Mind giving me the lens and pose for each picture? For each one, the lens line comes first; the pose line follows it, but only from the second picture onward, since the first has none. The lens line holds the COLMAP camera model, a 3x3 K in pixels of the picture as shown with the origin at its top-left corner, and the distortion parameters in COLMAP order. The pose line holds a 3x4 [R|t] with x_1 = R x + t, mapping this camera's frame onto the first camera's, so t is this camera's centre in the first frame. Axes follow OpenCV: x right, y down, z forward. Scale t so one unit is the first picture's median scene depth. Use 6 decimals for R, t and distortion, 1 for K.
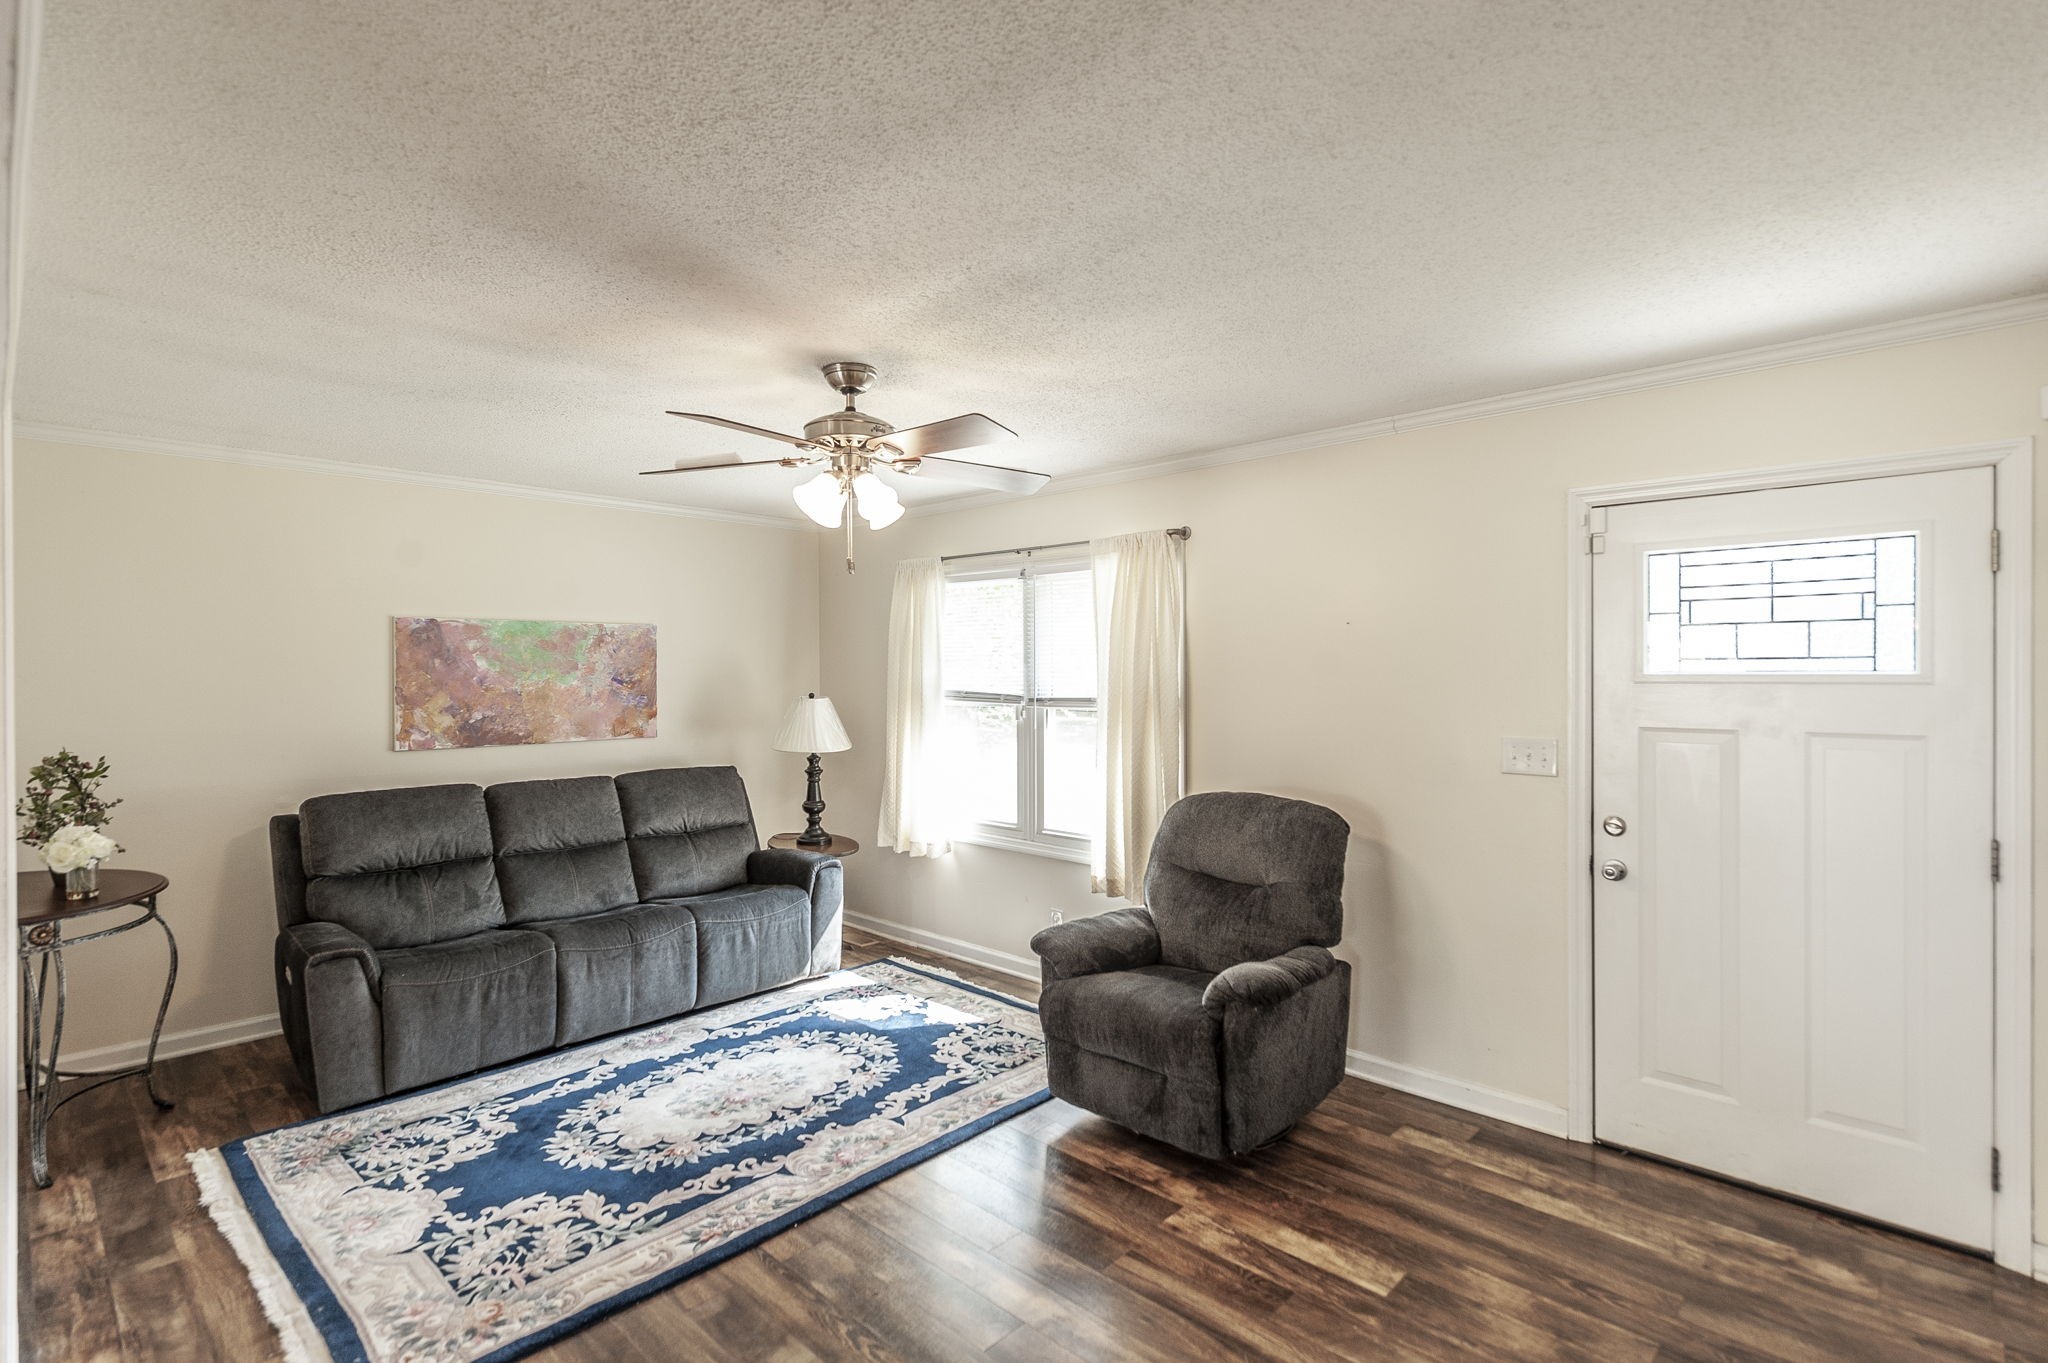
lens RADIAL K [[963.8, 0, 1024.0], [0, 963.8, 681.5], [0, 0, 1]] dist [0.002028, 0.000085]
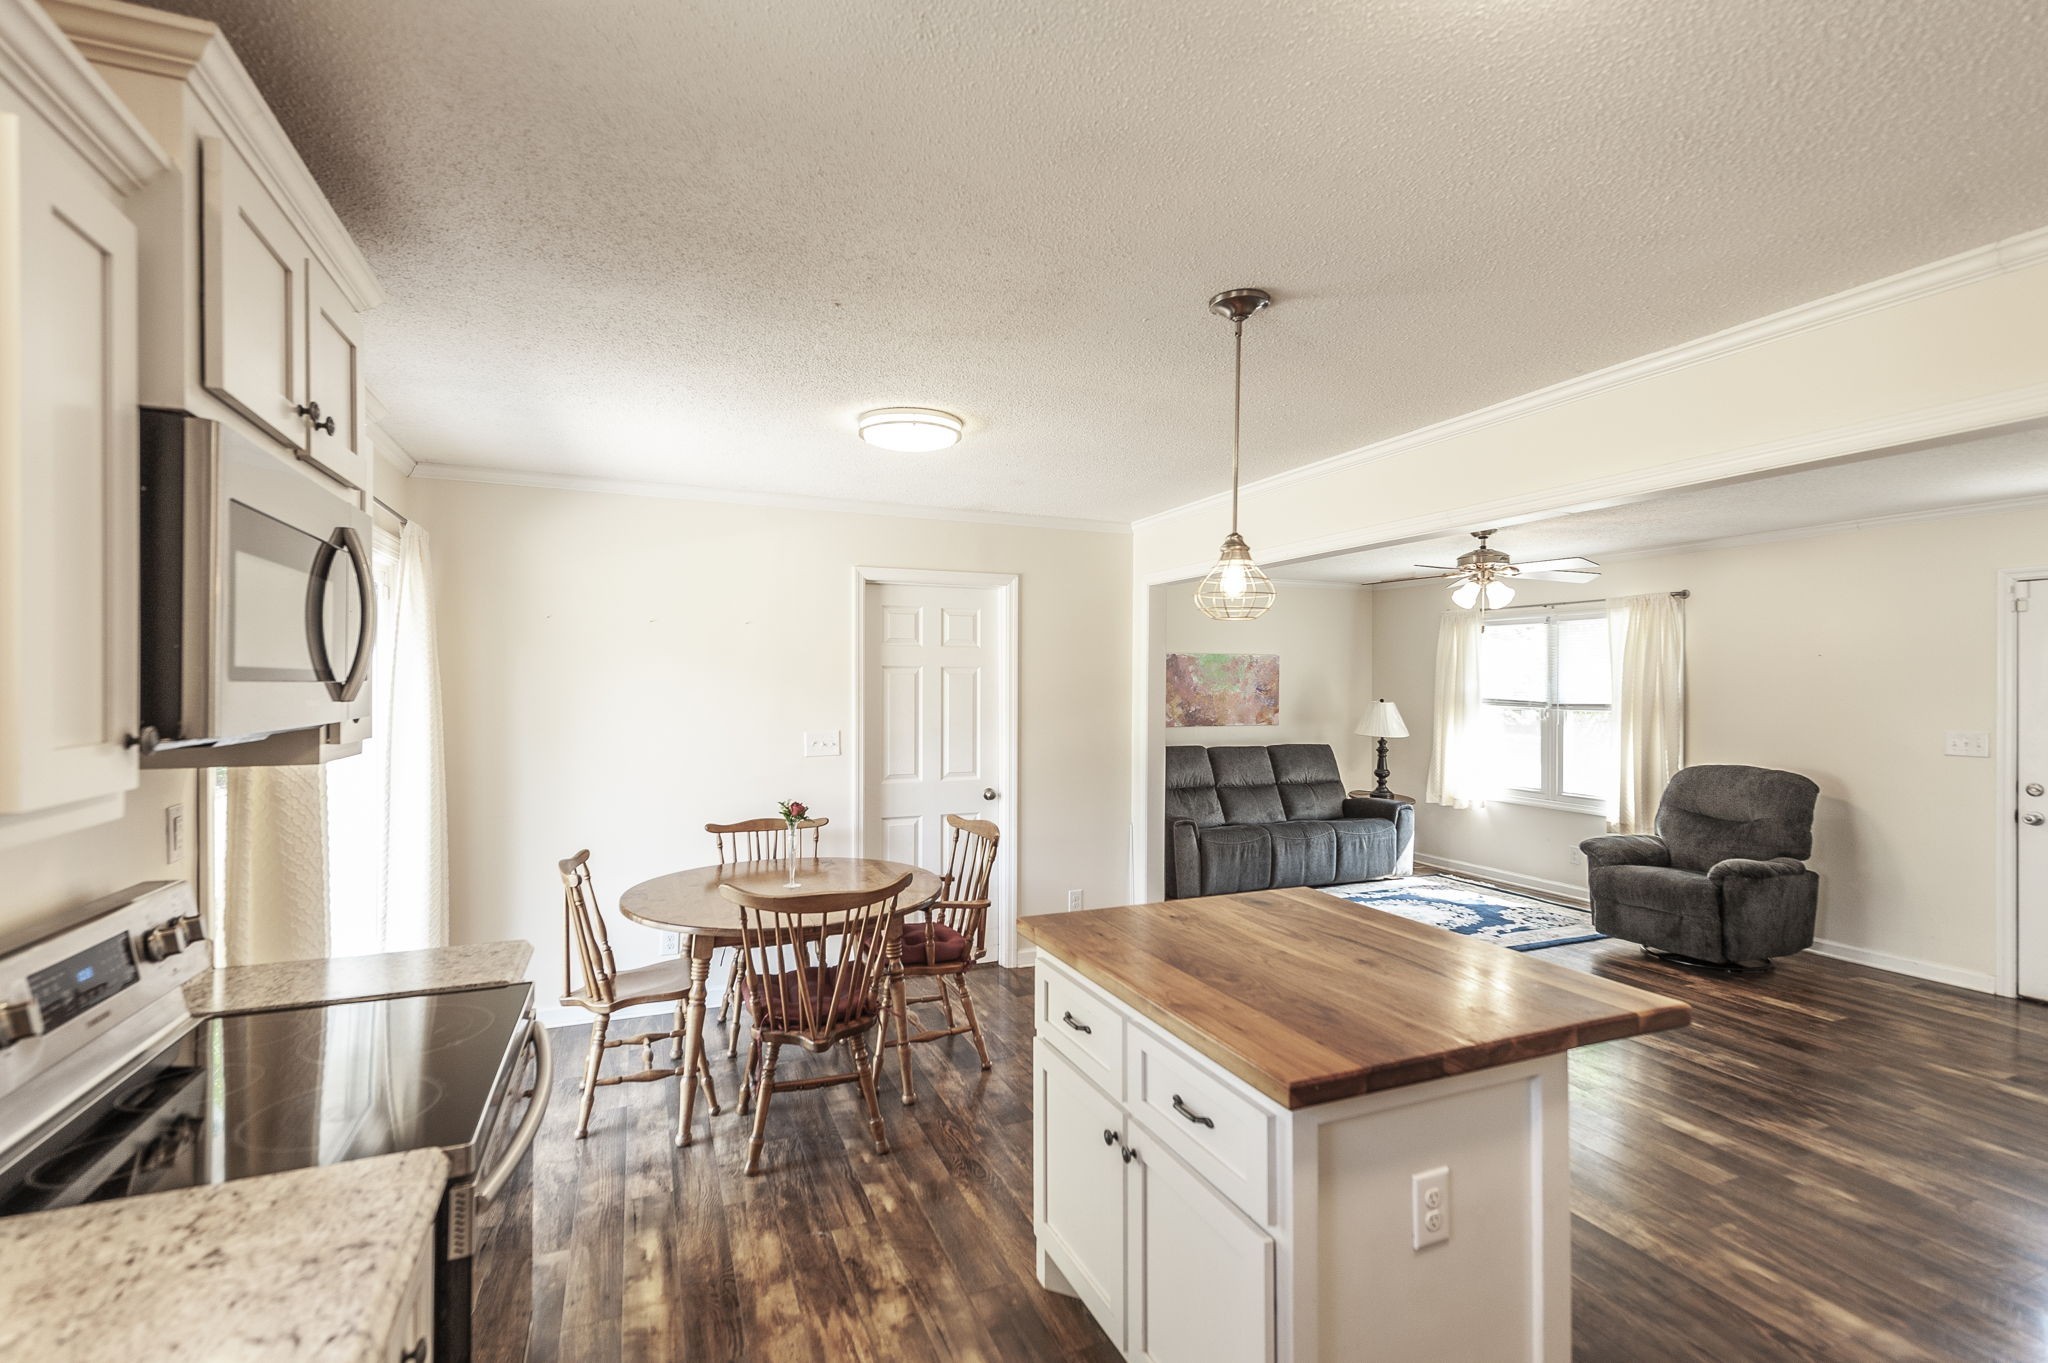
lens RADIAL K [[905.7, 0, 1024.0], [0, 905.7, 681.5], [0, 0, 1]] dist [0.000191, -0.001400]
pose [[0.911740, 0.005867, -0.410727, -0.210667], [-0.011742, 0.999862, -0.011783, 0.011305], [0.410601, 0.015566, 0.911682, -0.779769]]
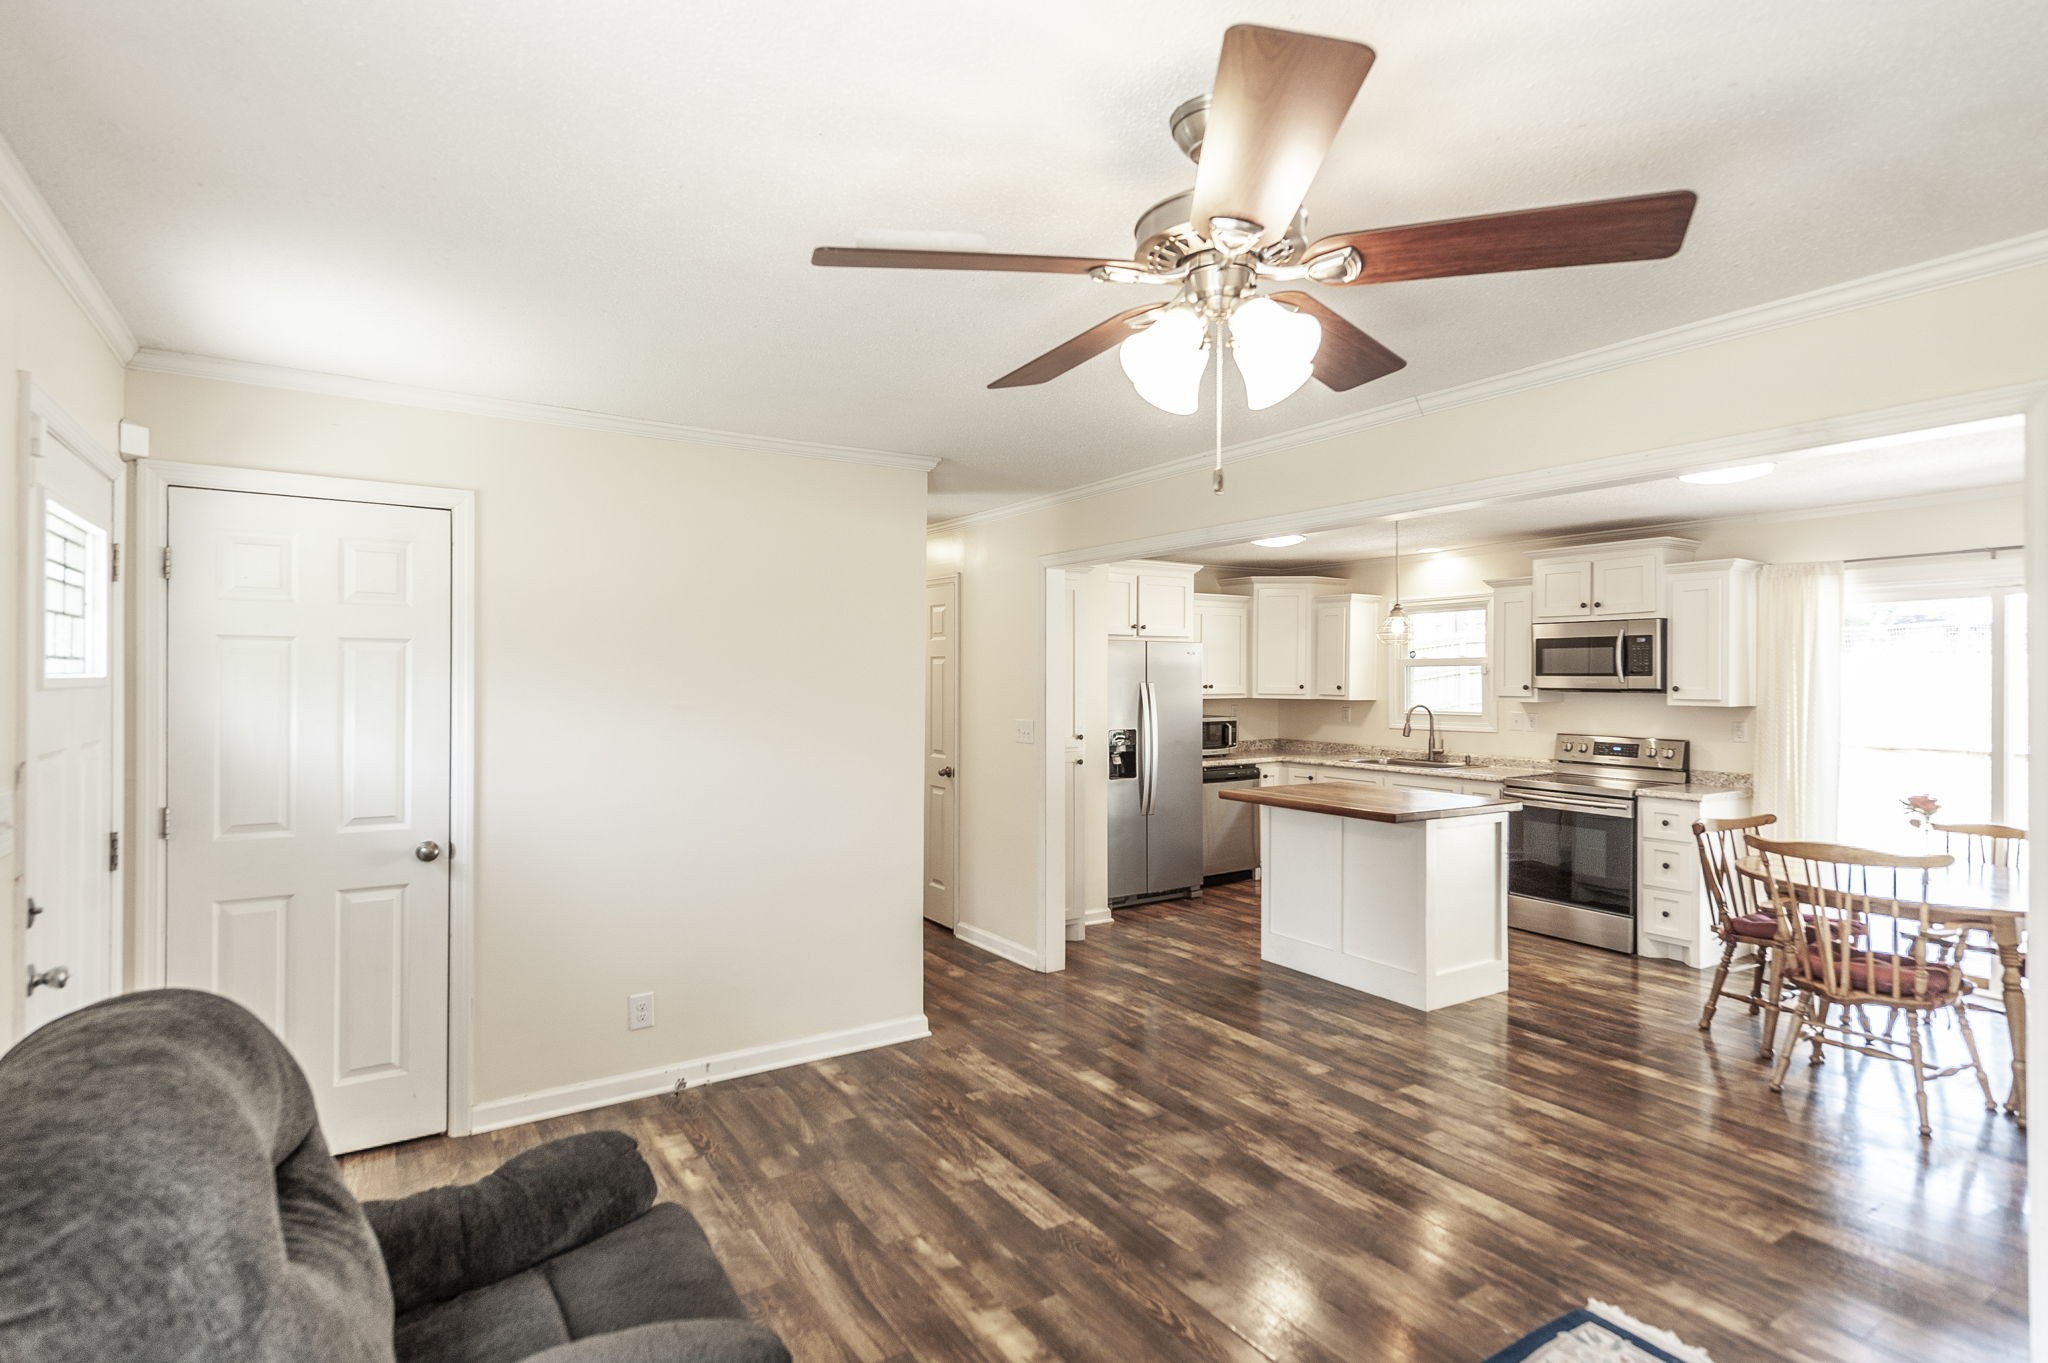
lens RADIAL K [[1032.7, 0, 994.3], [0, 1032.7, 681.9], [0, 0, 1]] dist [0.003272, -0.000294]
pose [[-0.965775, 0.001507, 0.259377, -0.160484], [0.005361, 0.999885, 0.014152, -0.010699], [-0.259326, 0.015058, -0.965672, 1.239893]]
